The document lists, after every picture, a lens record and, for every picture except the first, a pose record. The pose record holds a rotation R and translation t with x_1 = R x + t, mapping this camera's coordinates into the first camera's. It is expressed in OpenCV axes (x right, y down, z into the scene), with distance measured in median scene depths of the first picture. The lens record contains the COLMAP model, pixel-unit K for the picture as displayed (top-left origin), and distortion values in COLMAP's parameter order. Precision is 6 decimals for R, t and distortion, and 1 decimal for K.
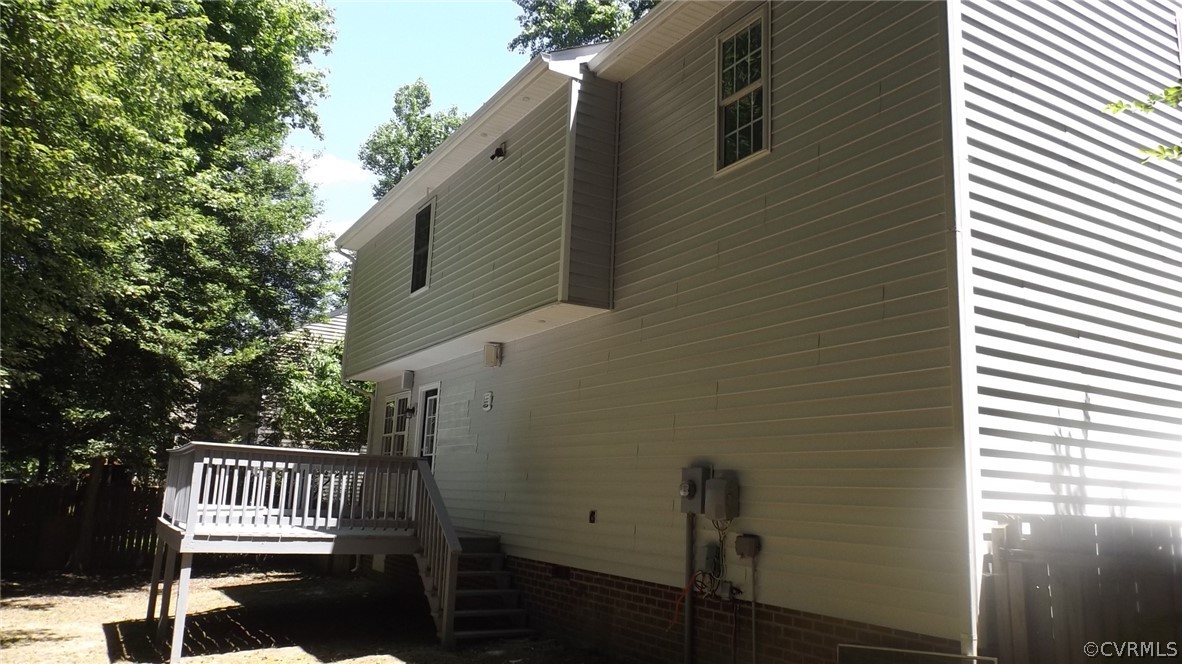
lens RADIAL K [[851.5, 0, 591.0], [0, 851.5, 332.0], [0, 0, 1]] dist [0.016366, -0.029189]
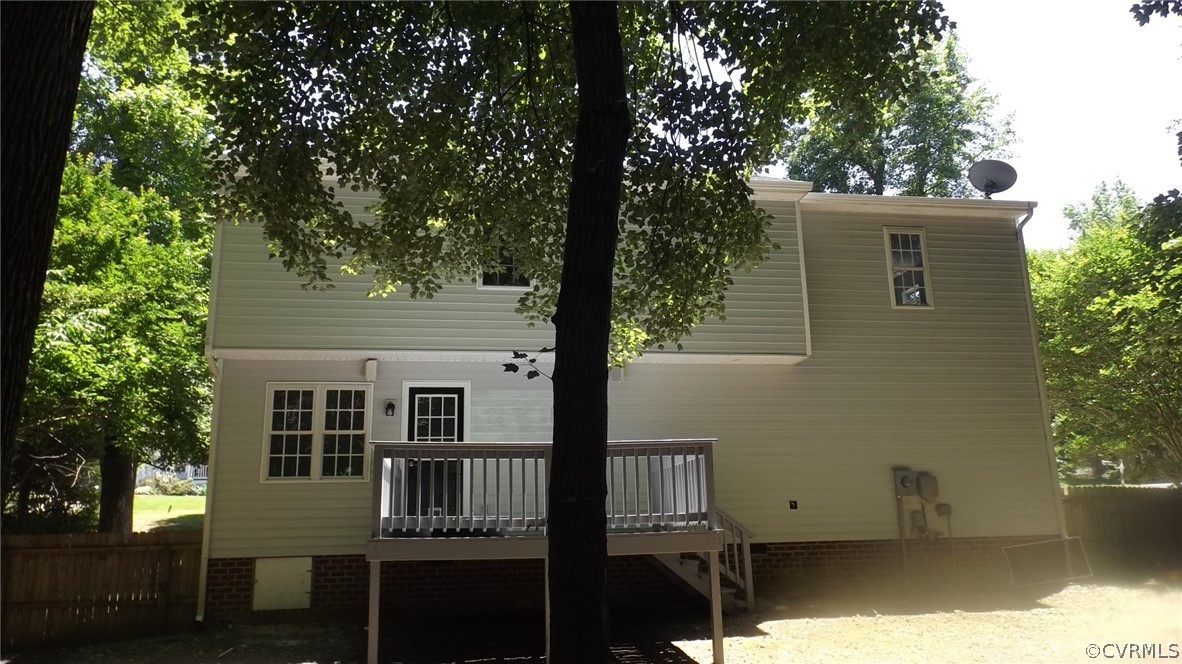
lens RADIAL K [[851.5, 0, 591.0], [0, 851.5, 332.0], [0, 0, 1]] dist [0.016366, -0.029189]
pose [[0.353368, 0.161935, 0.921362, -1.696874], [-0.136957, 0.983247, -0.120285, 0.167657], [-0.925405, -0.083682, 0.369626, 0.908170]]
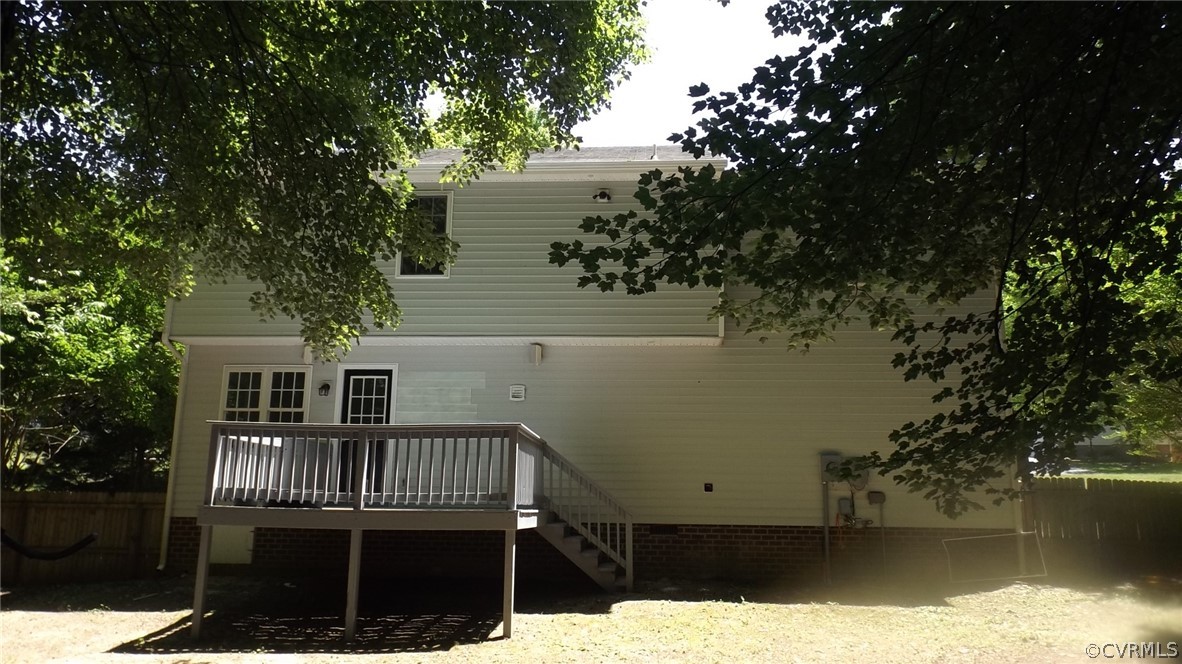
lens RADIAL K [[851.5, 0, 591.0], [0, 851.5, 332.0], [0, 0, 1]] dist [0.016366, -0.029189]
pose [[0.563009, 0.129488, 0.816244, -1.487630], [-0.144200, 0.987891, -0.057256, 0.076611], [-0.813774, -0.085467, 0.574863, 0.399805]]
